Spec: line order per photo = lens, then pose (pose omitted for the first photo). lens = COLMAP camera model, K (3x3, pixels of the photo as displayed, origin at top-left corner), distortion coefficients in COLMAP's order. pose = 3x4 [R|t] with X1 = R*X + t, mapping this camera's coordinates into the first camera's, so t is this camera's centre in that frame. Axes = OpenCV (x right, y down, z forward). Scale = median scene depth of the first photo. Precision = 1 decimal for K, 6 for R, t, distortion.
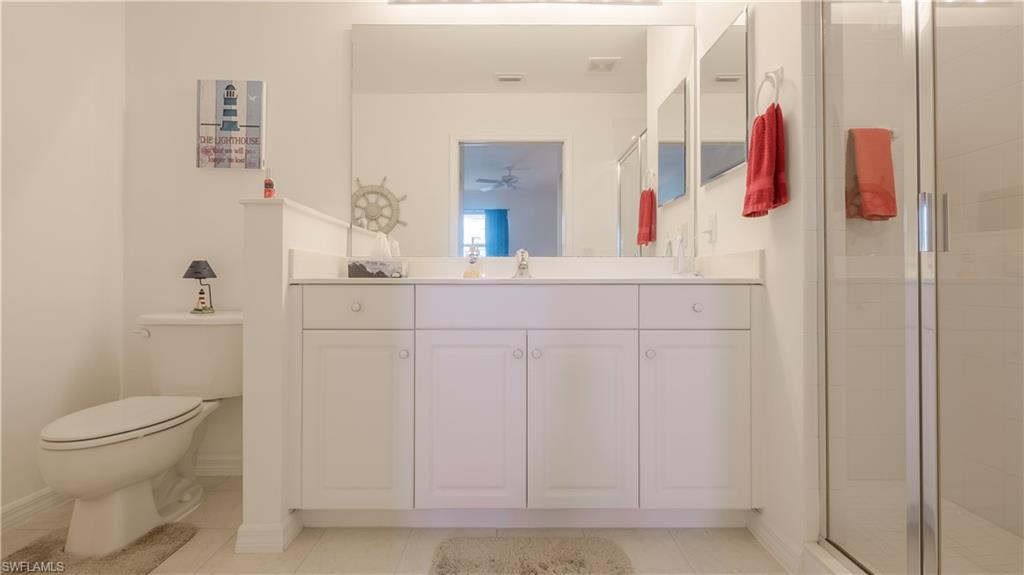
lens RADIAL K [[459.0, 0, 506.1], [0, 459.0, 279.8], [0, 0, 1]] dist [-0.003591, 0.000402]
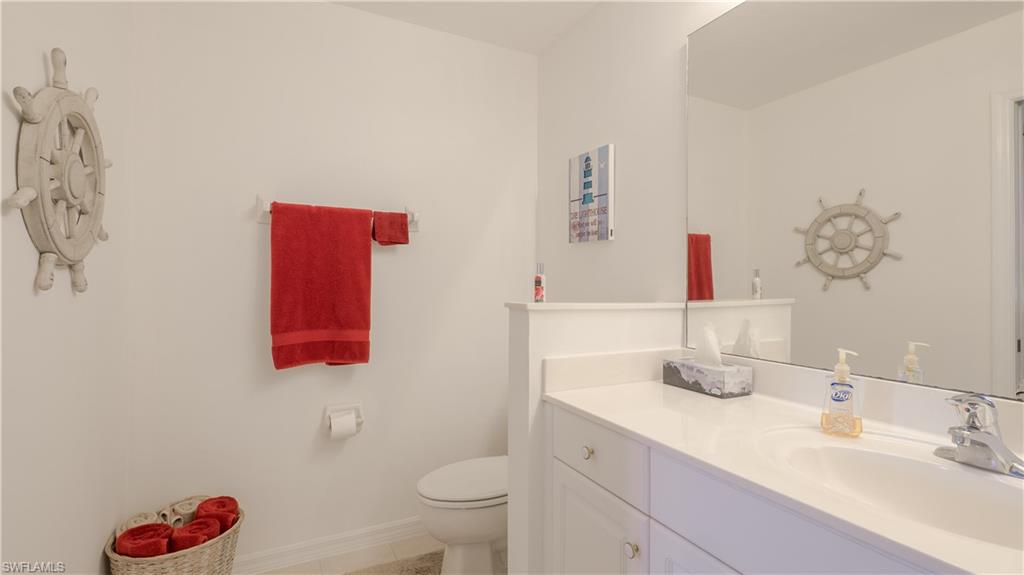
lens RADIAL K [[459.0, 0, 516.0], [0, 459.0, 279.0], [0, 0, 1]] dist [-0.003591, 0.000402]
pose [[0.448835, -0.005899, -0.893595, 0.204807], [0.000180, 0.999979, -0.006511, -0.157049], [0.893614, 0.002761, 0.448827, 0.422054]]
